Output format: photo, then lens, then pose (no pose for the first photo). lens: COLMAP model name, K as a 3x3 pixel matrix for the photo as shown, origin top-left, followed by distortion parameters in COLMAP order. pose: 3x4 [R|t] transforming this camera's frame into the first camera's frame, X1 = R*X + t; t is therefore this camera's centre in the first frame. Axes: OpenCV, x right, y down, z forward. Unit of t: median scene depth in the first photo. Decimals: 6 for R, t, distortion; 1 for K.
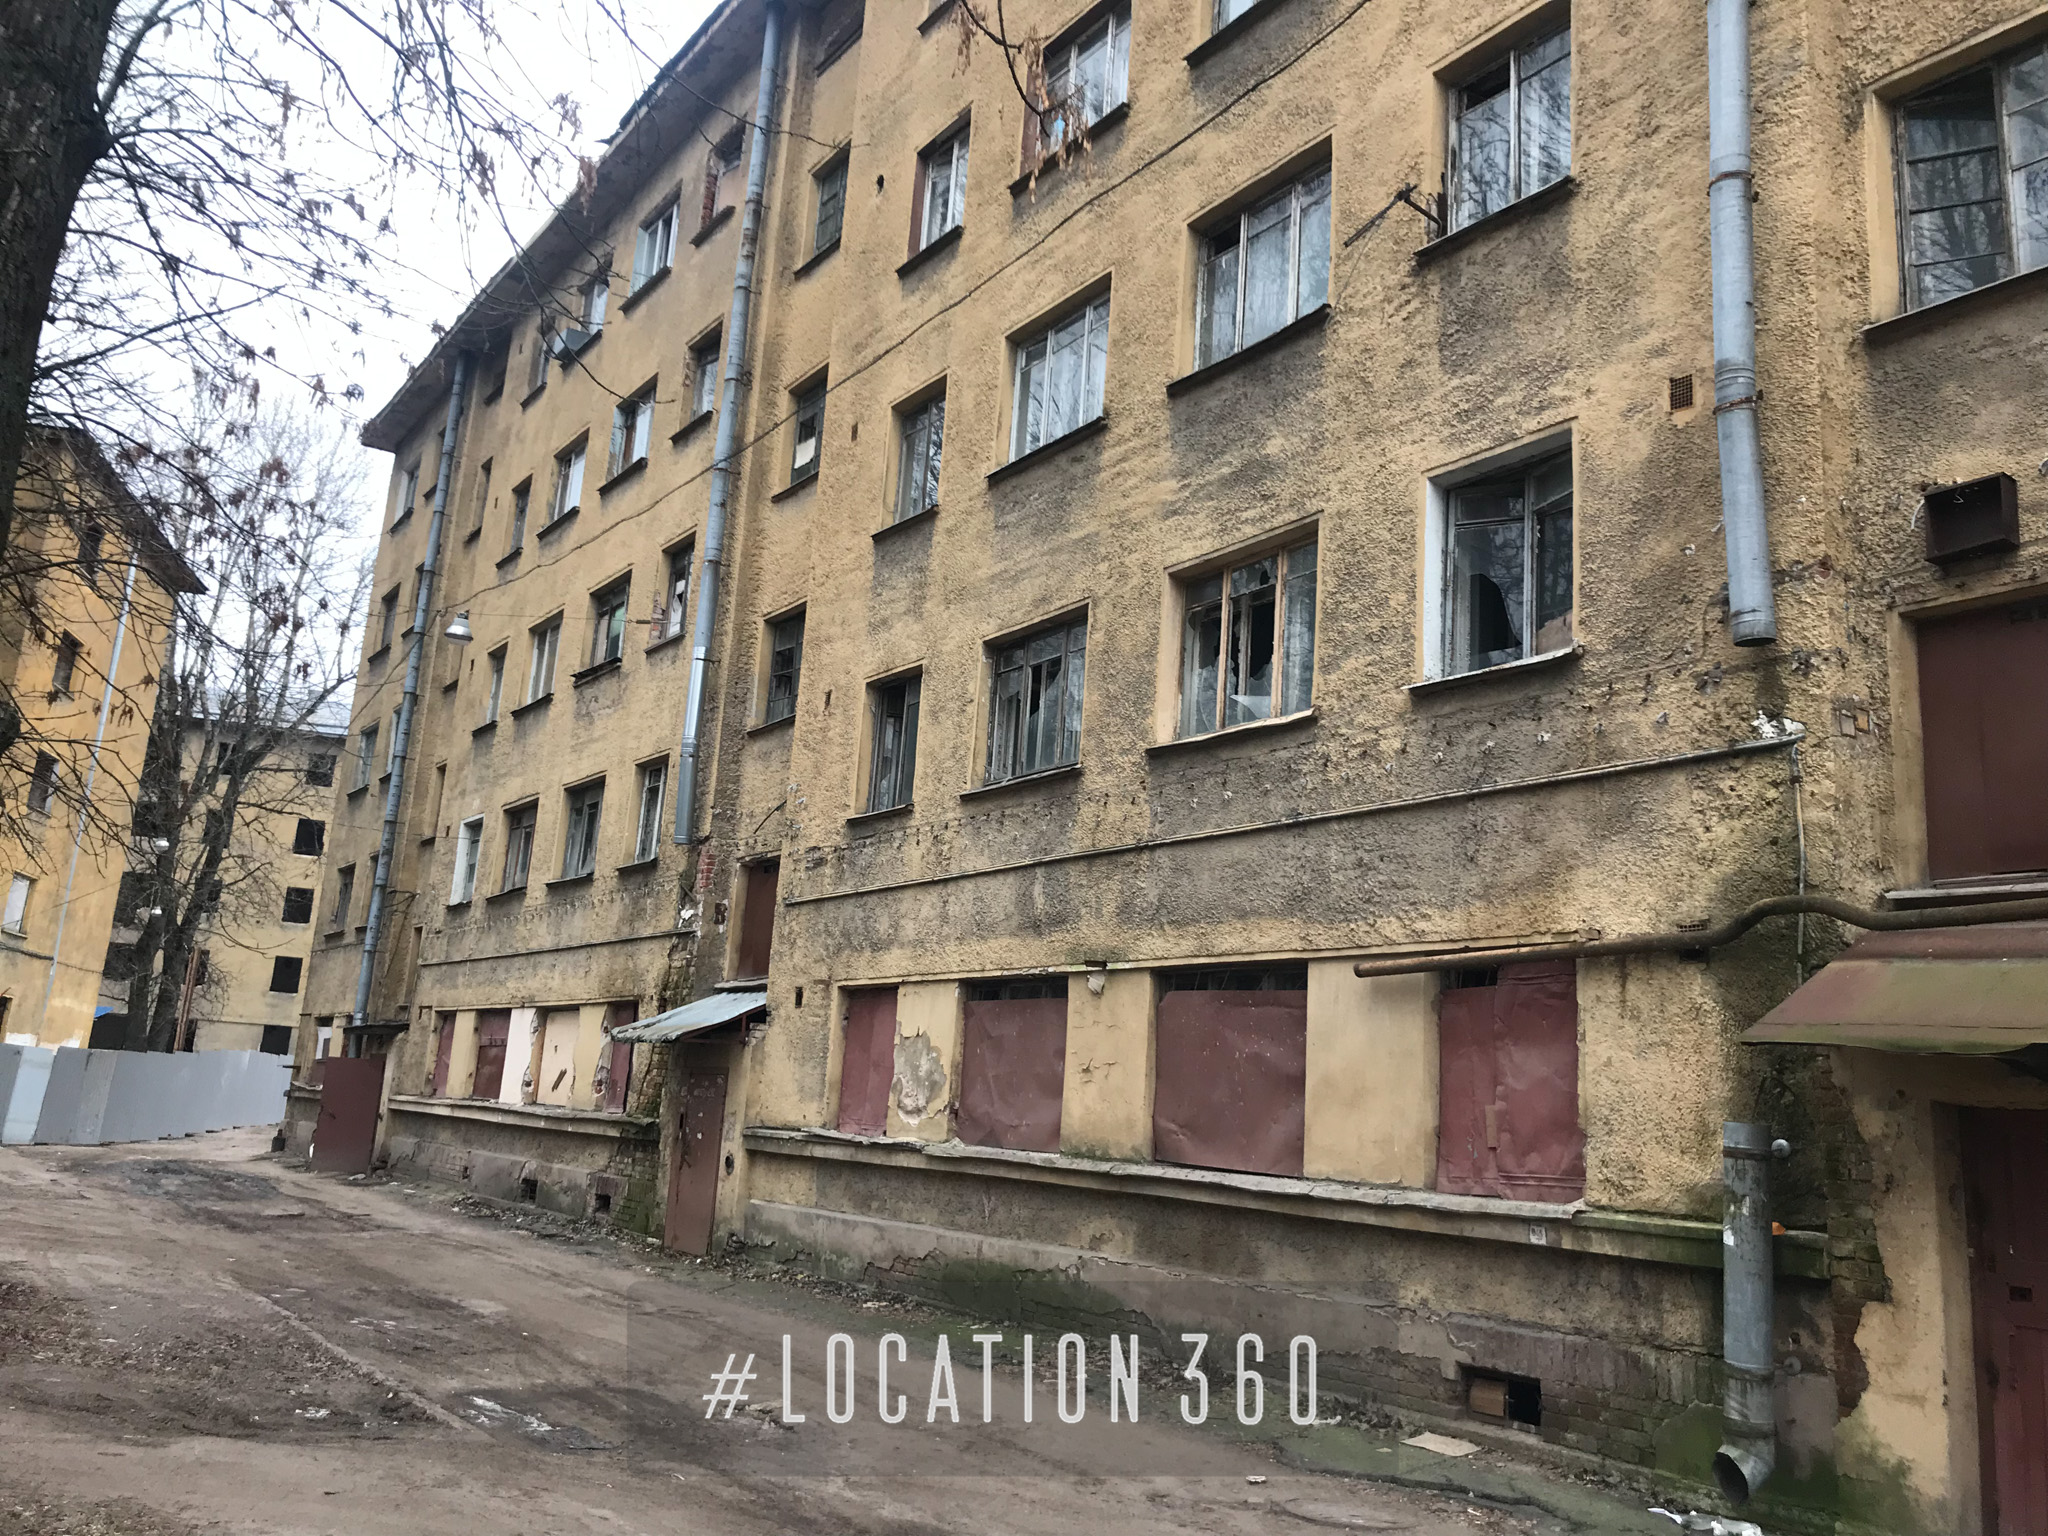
lens RADIAL K [[1628.6, 0, 1027.2], [0, 1628.6, 722.4], [0, 0, 1]] dist [0.051695, -0.067851]
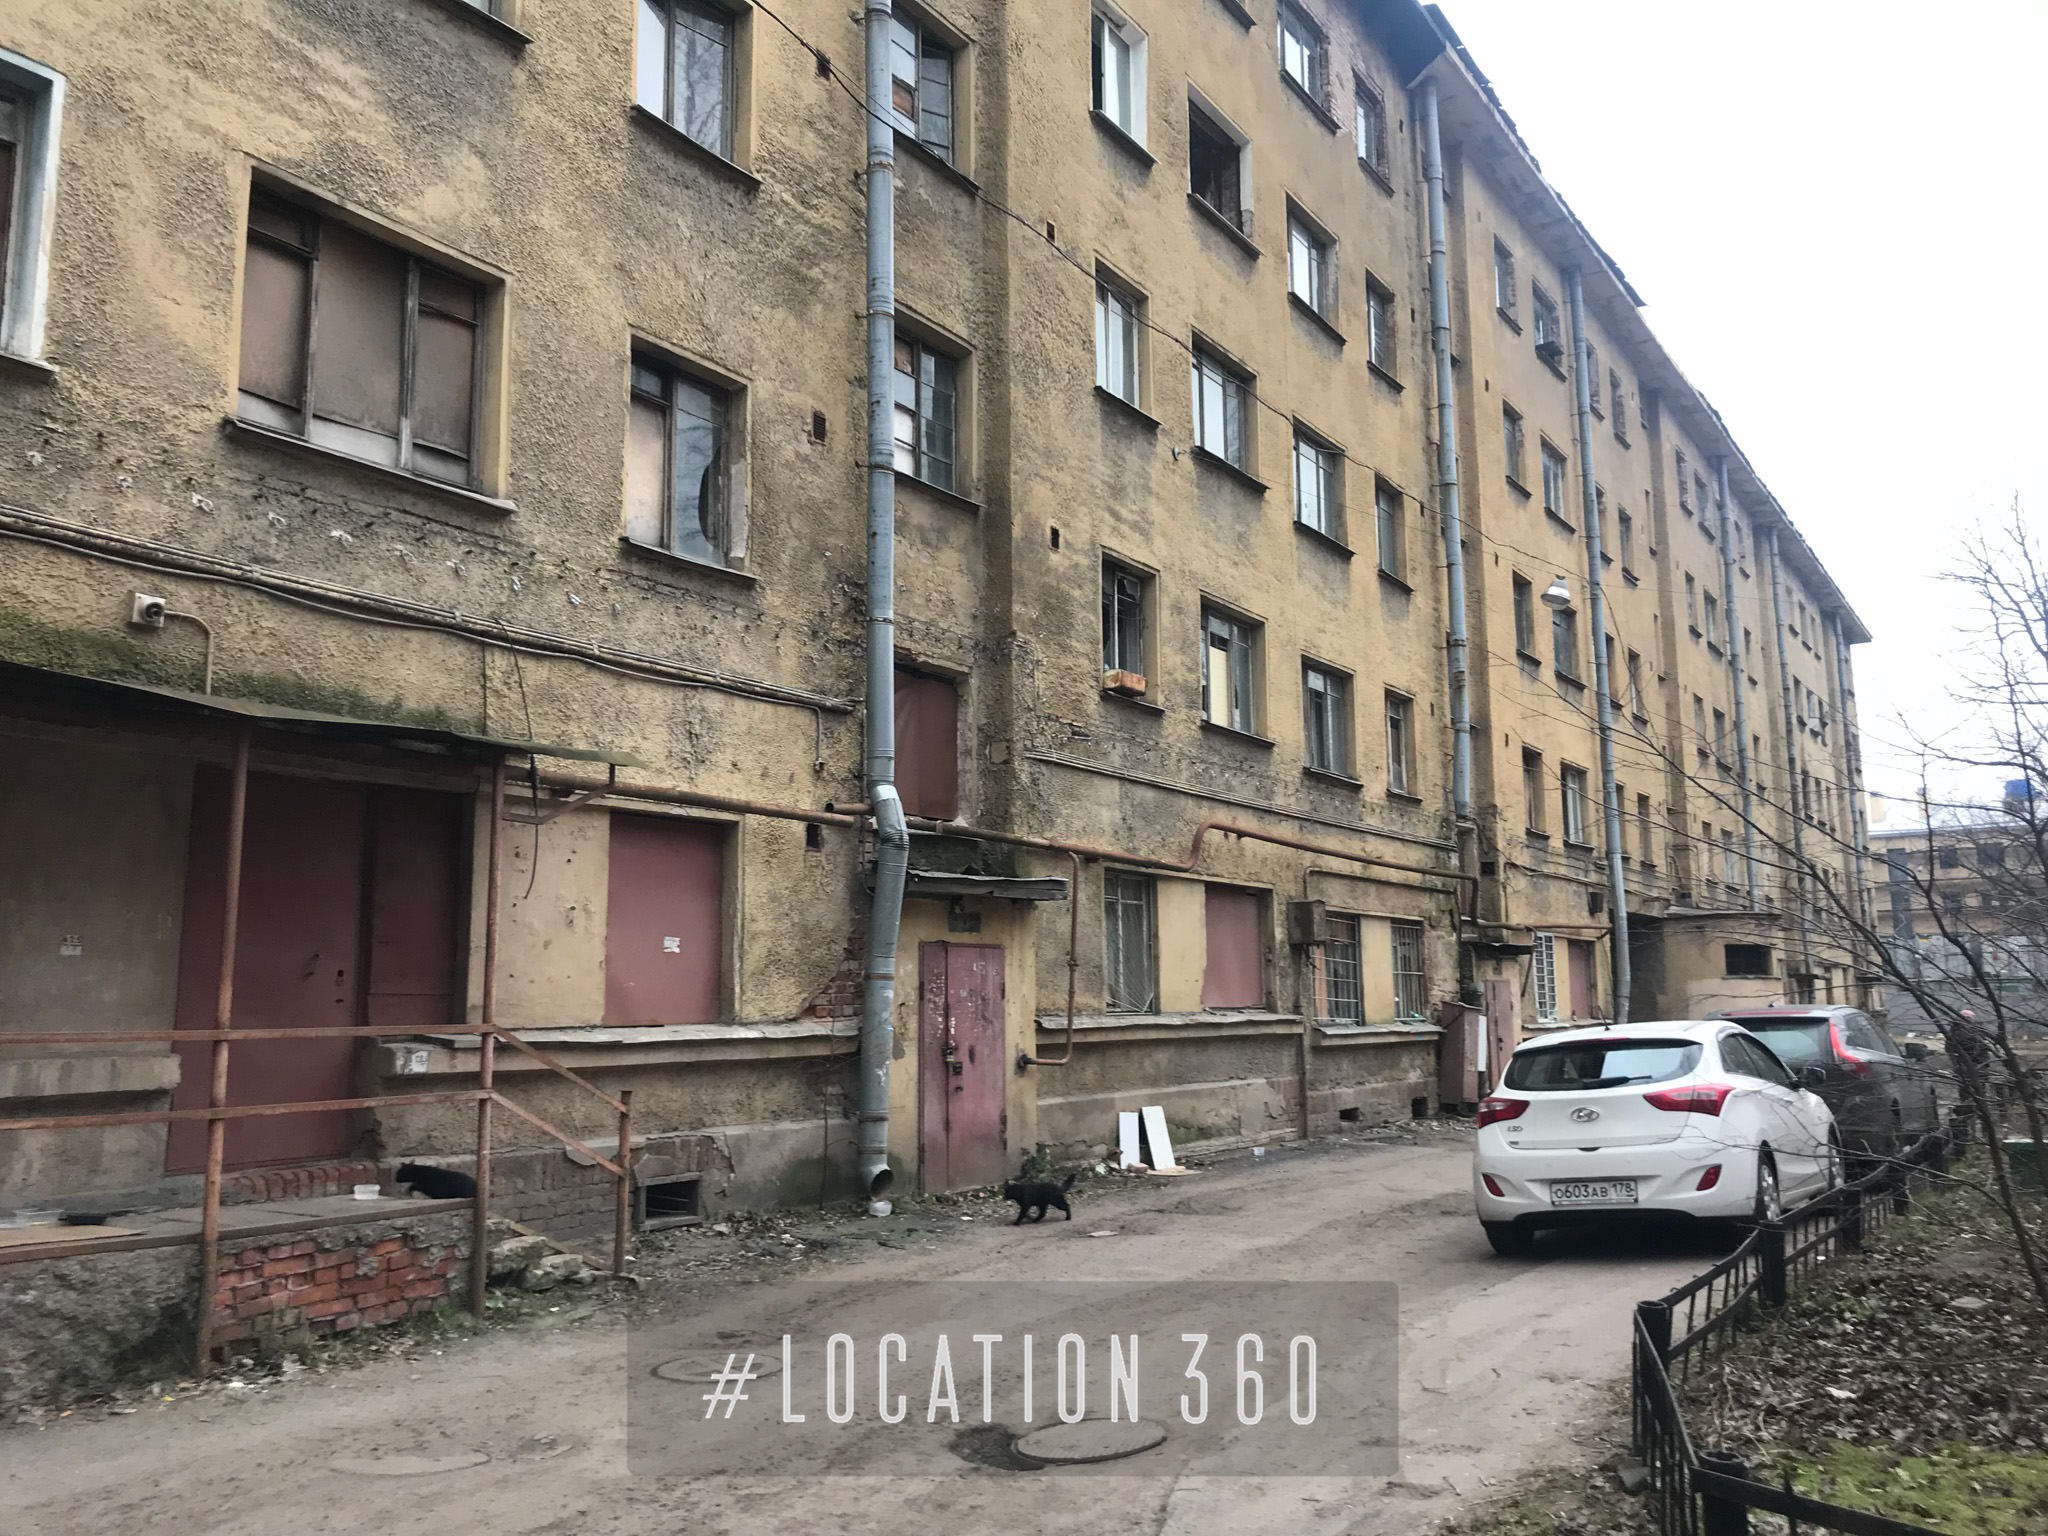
lens RADIAL K [[1628.6, 0, 1027.2], [0, 1628.6, 722.4], [0, 0, 1]] dist [0.051695, -0.067851]
pose [[-0.319750, 0.099459, 0.942268, -0.859815], [-0.251918, 0.949758, -0.185735, 0.230766], [-0.913399, -0.296763, -0.278629, 1.115290]]
